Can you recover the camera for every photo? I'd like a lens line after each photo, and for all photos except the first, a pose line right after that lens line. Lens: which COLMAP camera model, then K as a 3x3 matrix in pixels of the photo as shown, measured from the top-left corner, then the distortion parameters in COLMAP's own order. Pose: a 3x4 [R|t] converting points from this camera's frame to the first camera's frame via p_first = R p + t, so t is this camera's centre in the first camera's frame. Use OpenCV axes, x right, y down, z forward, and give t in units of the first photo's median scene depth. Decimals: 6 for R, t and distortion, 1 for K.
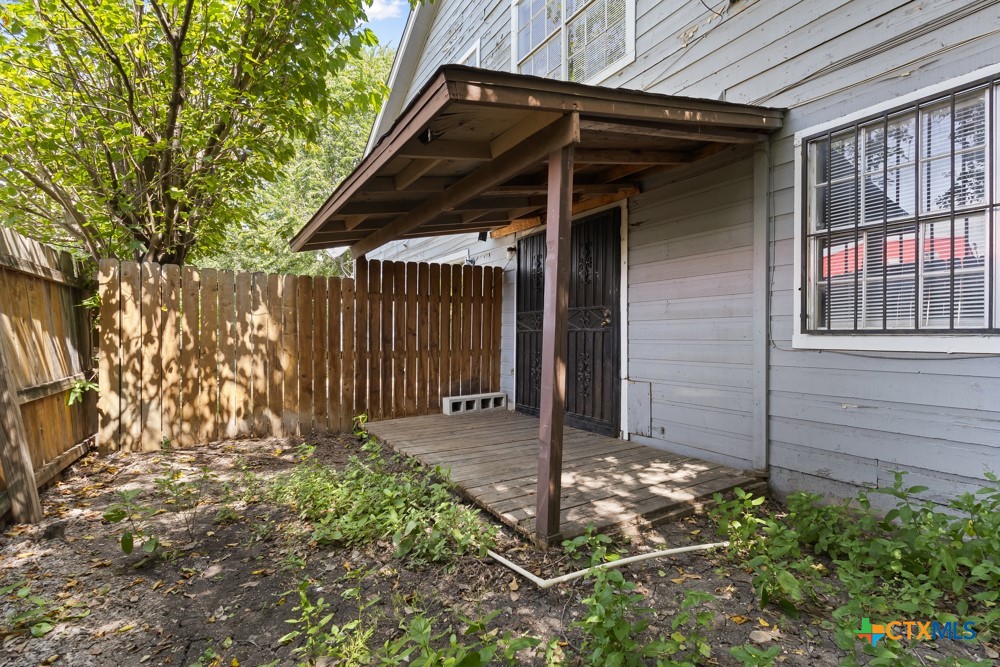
lens RADIAL K [[466.0, 0, 501.3], [0, 466.0, 338.2], [0, 0, 1]] dist [0.000755, 0.001692]
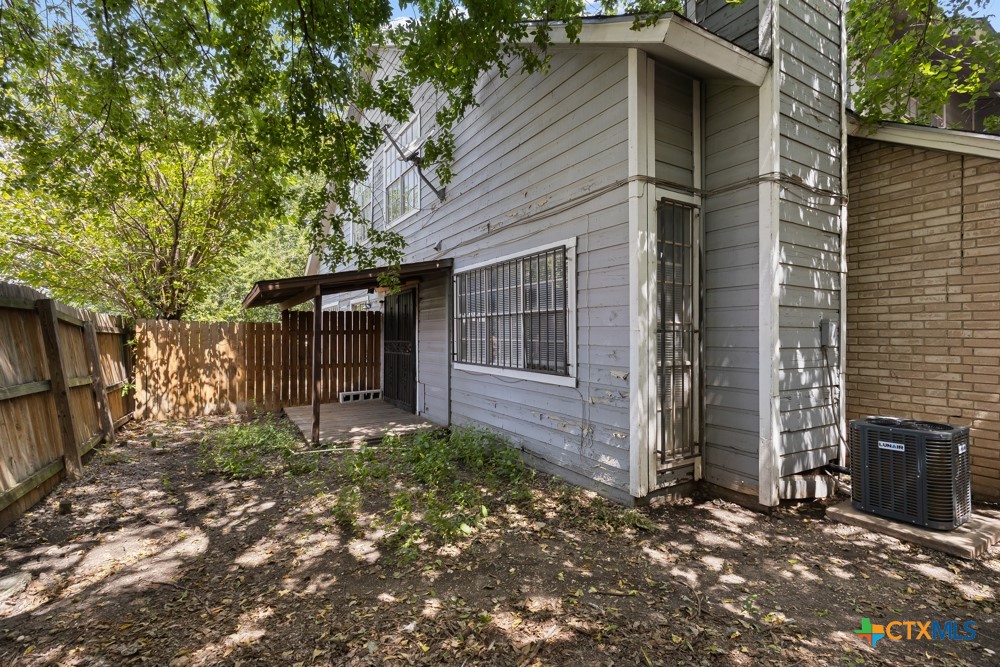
lens RADIAL K [[466.0, 0, 500.6], [0, 466.0, 332.4], [0, 0, 1]] dist [0.000755, 0.001692]
pose [[0.999786, -0.004277, -0.020230, 0.627017], [0.004113, 0.999959, -0.008124, -0.092001], [0.020264, 0.008039, 0.999762, -0.826090]]
